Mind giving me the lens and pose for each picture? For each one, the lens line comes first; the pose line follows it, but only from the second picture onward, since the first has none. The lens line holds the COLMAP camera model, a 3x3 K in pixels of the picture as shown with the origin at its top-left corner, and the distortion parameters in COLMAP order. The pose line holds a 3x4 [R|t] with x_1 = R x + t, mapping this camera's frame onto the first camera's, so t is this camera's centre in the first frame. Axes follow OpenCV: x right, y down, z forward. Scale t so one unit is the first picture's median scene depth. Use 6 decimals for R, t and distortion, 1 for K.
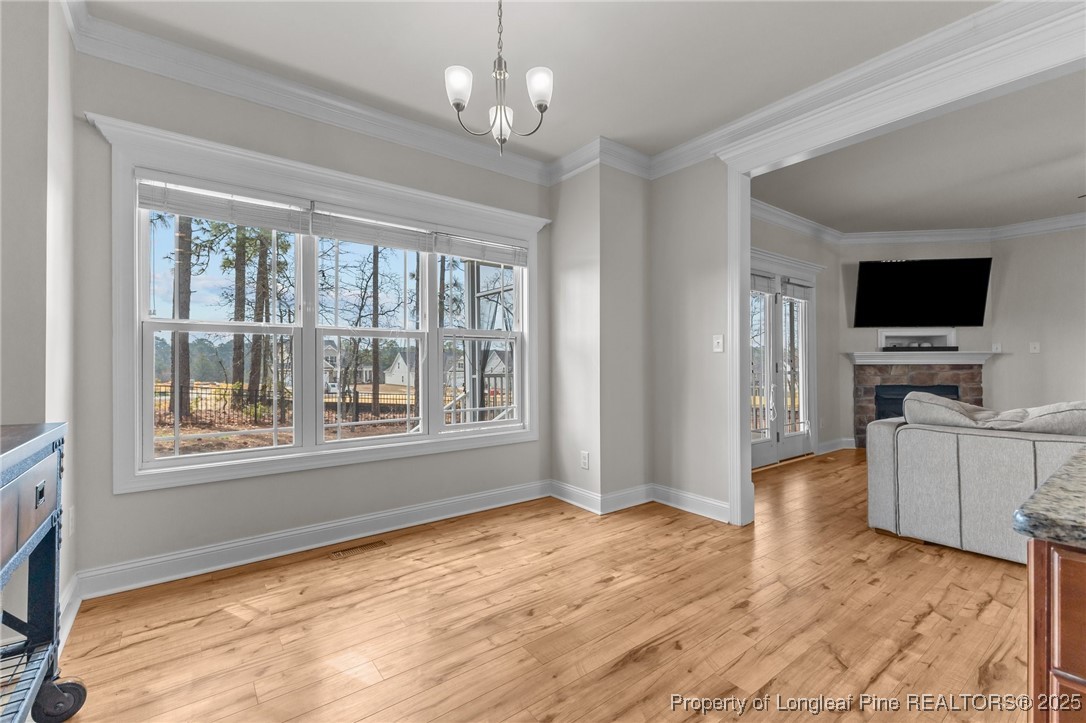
lens RADIAL K [[474.1, 0, 542.8], [0, 474.1, 359.7], [0, 0, 1]] dist [0.005065, -0.001575]
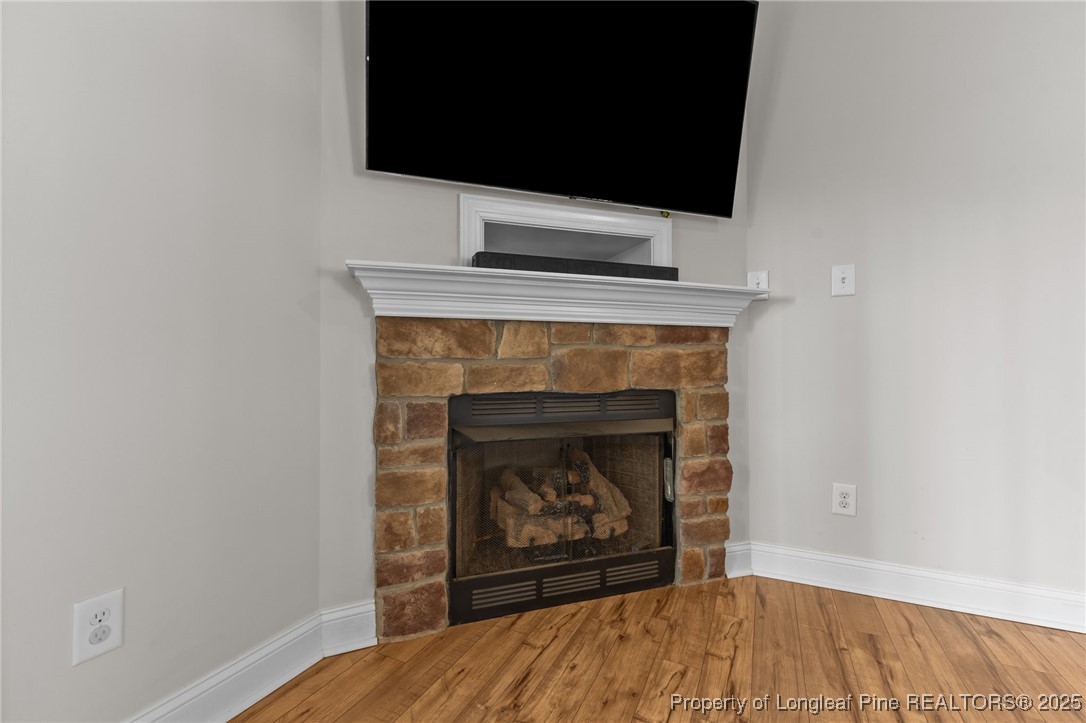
lens RADIAL K [[474.1, 0, 542.5], [0, 474.1, 362.7], [0, 0, 1]] dist [0.005065, -0.001575]
pose [[0.879342, 0.003906, 0.476175, 0.627842], [-0.003724, 0.999992, -0.001325, 0.035998], [-0.476176, -0.000608, 0.879350, 0.746148]]
